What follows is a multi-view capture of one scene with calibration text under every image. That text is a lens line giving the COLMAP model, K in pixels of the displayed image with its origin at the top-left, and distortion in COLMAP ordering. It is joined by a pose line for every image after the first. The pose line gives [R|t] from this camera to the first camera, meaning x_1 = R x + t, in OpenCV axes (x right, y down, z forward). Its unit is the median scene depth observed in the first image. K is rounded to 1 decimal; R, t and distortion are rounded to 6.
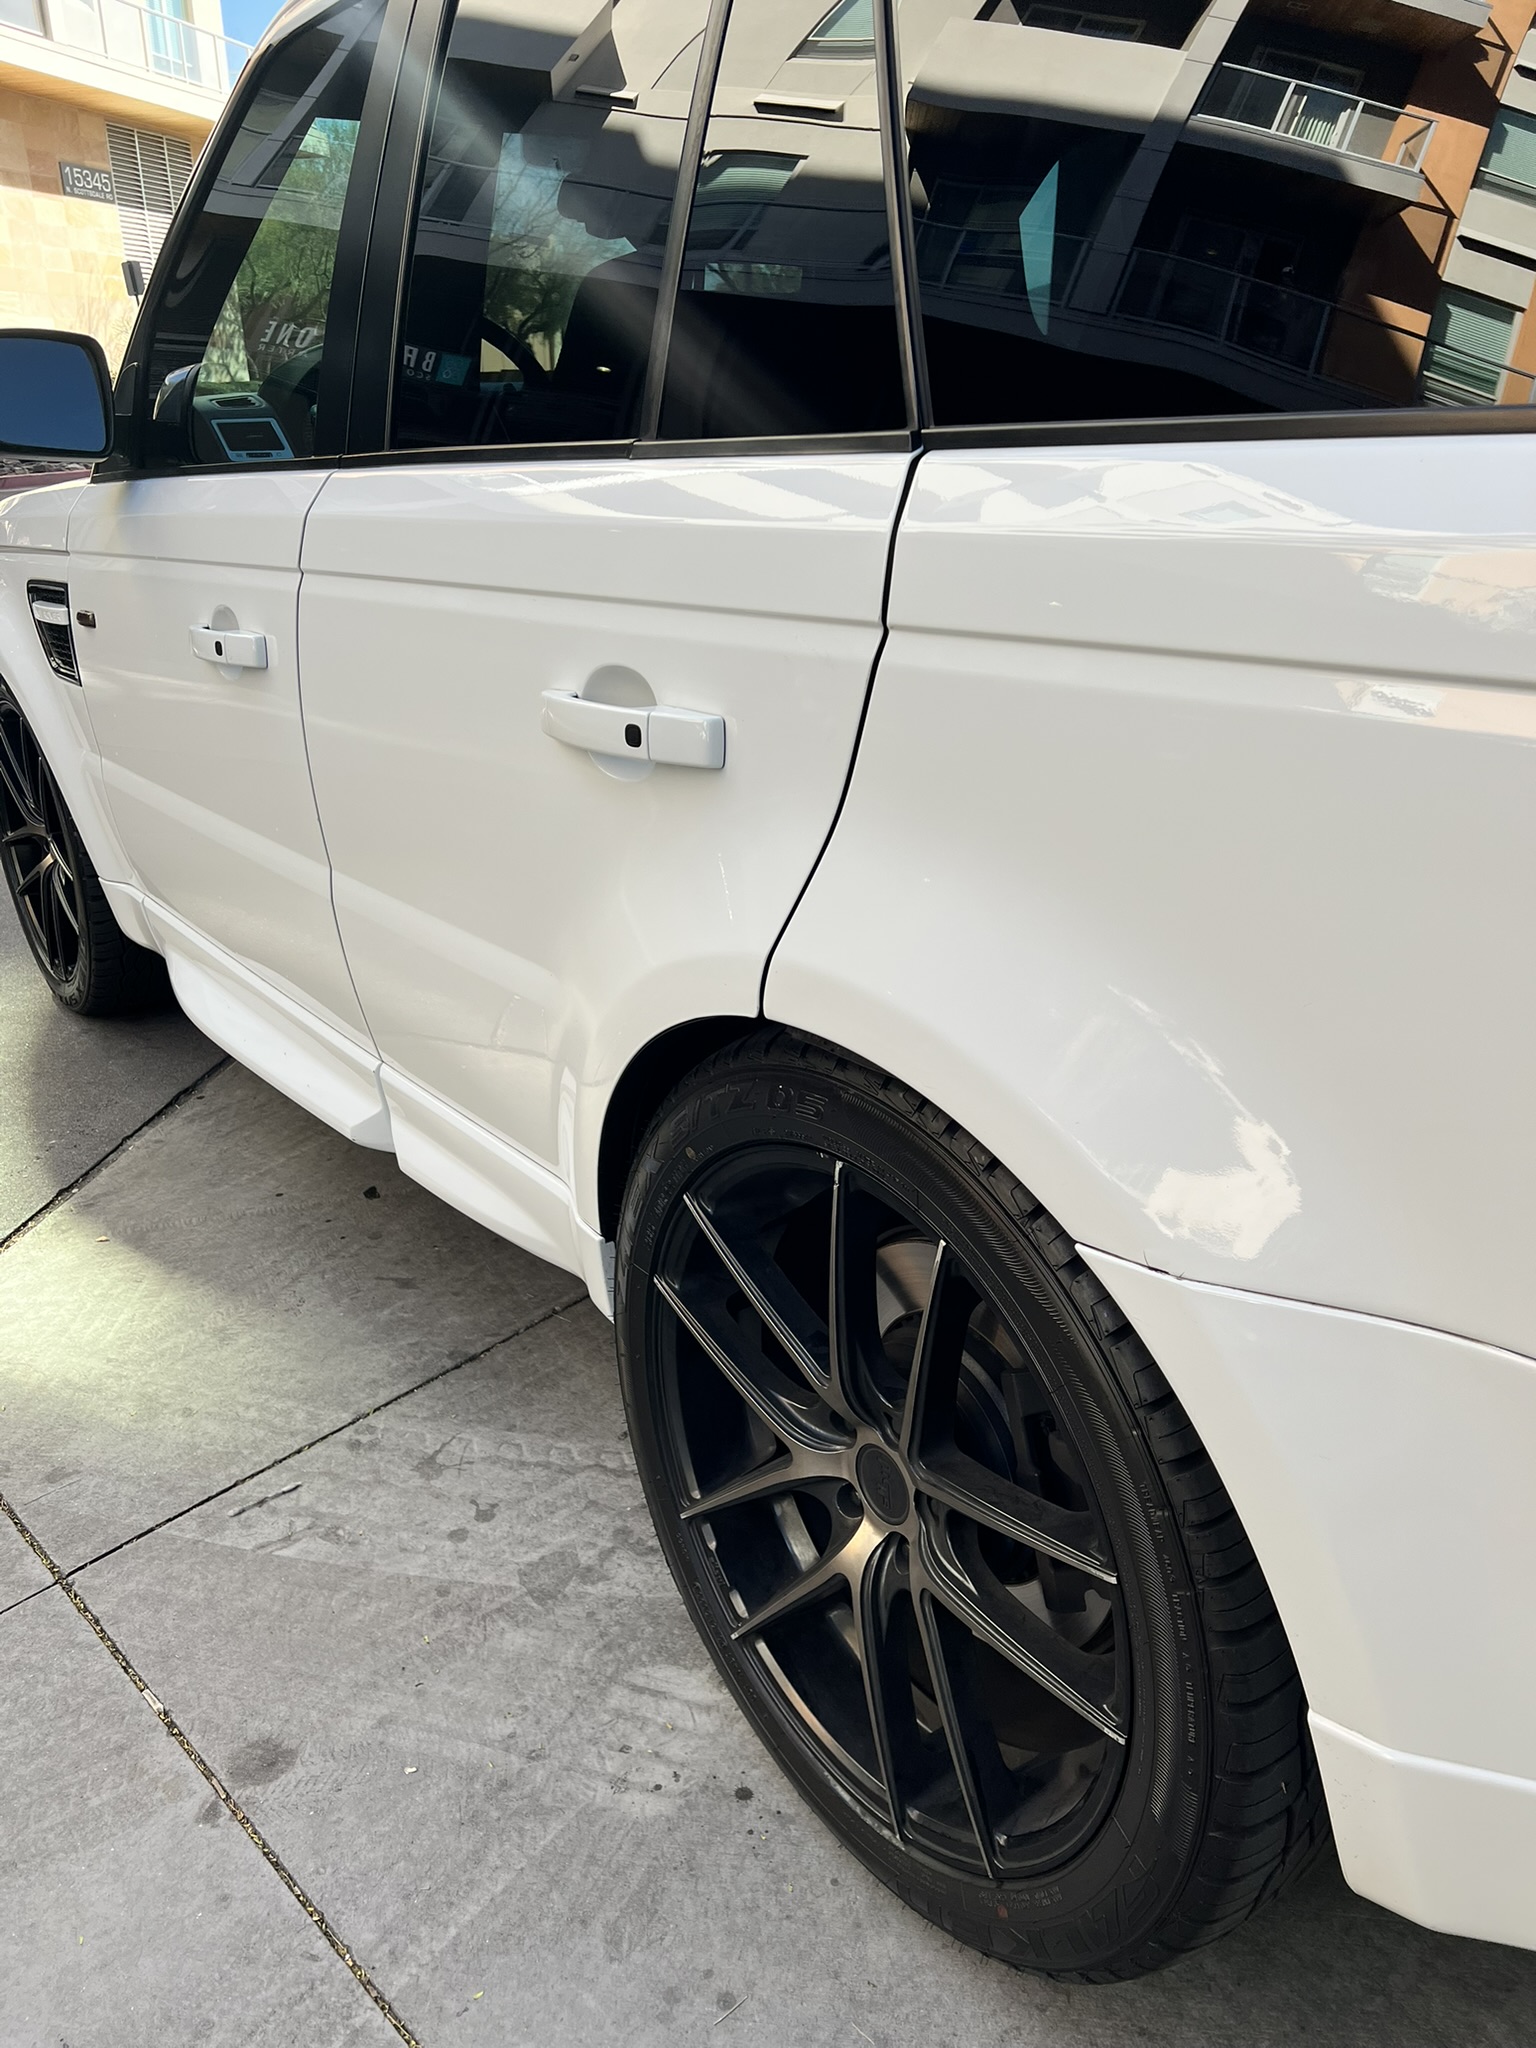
lens RADIAL K [[1564.1, 0, 768.0], [0, 1564.1, 1024.0], [0, 0, 1]] dist [0.038081, -0.036979]
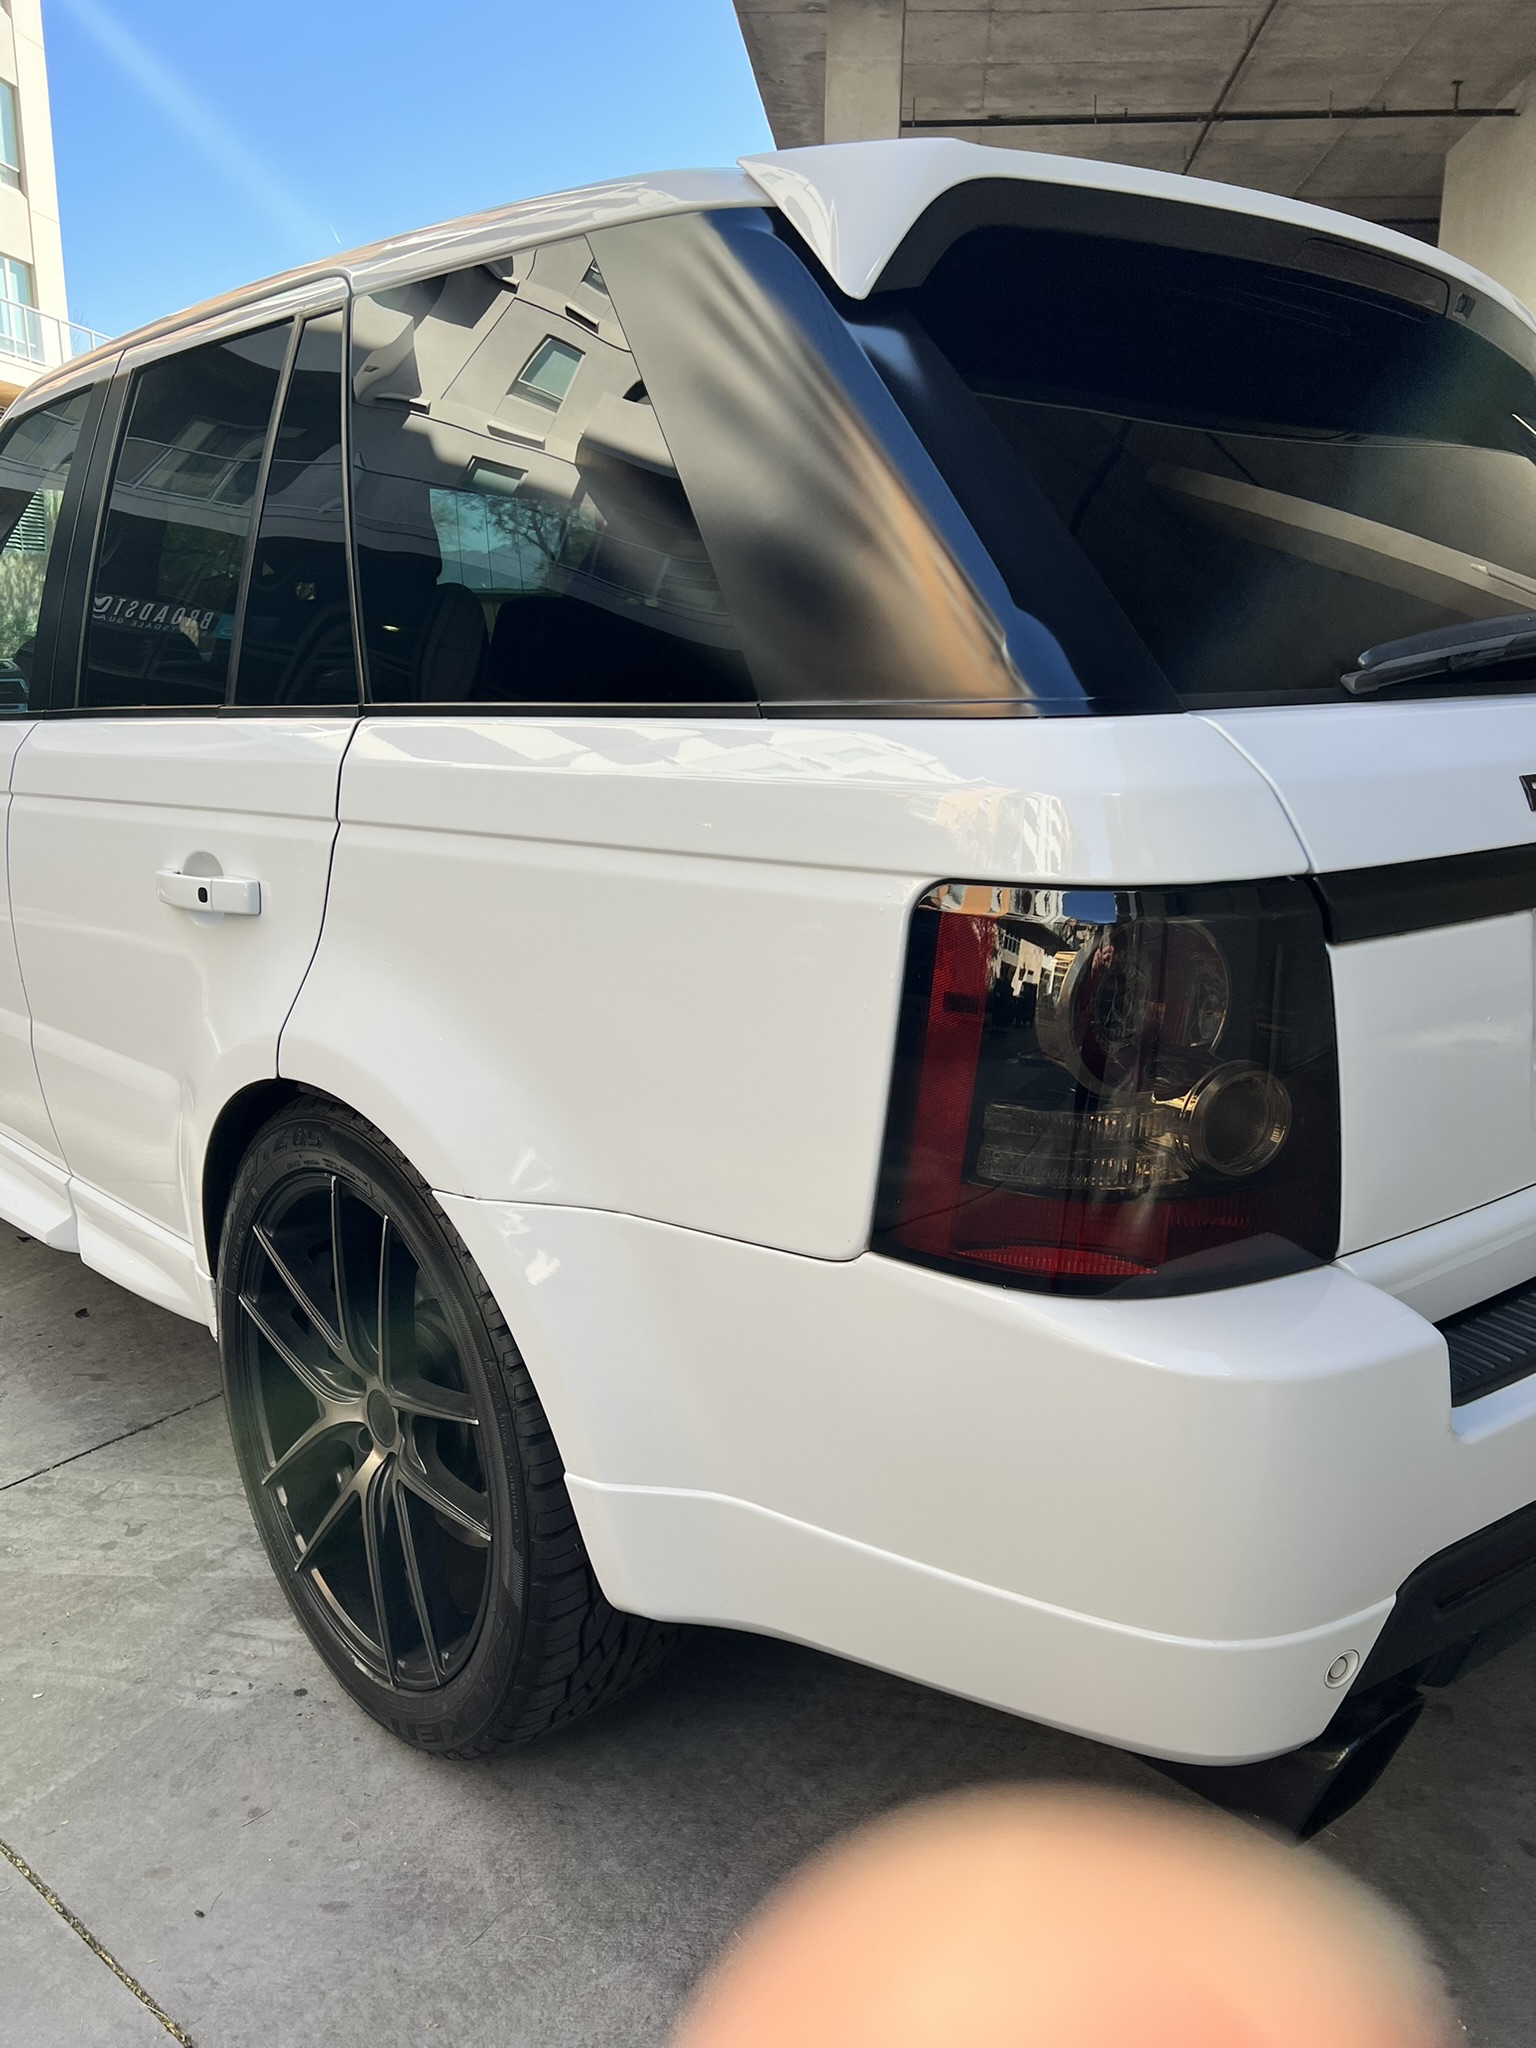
lens RADIAL K [[1543.1, 0, 768.0], [0, 1543.1, 1024.0], [0, 0, 1]] dist [0.049285, -0.043978]
pose [[0.994262, -0.009728, 0.106532, 0.237455], [0.025176, 0.989164, -0.144641, 0.133805], [-0.103971, 0.146493, 0.983733, -0.399213]]
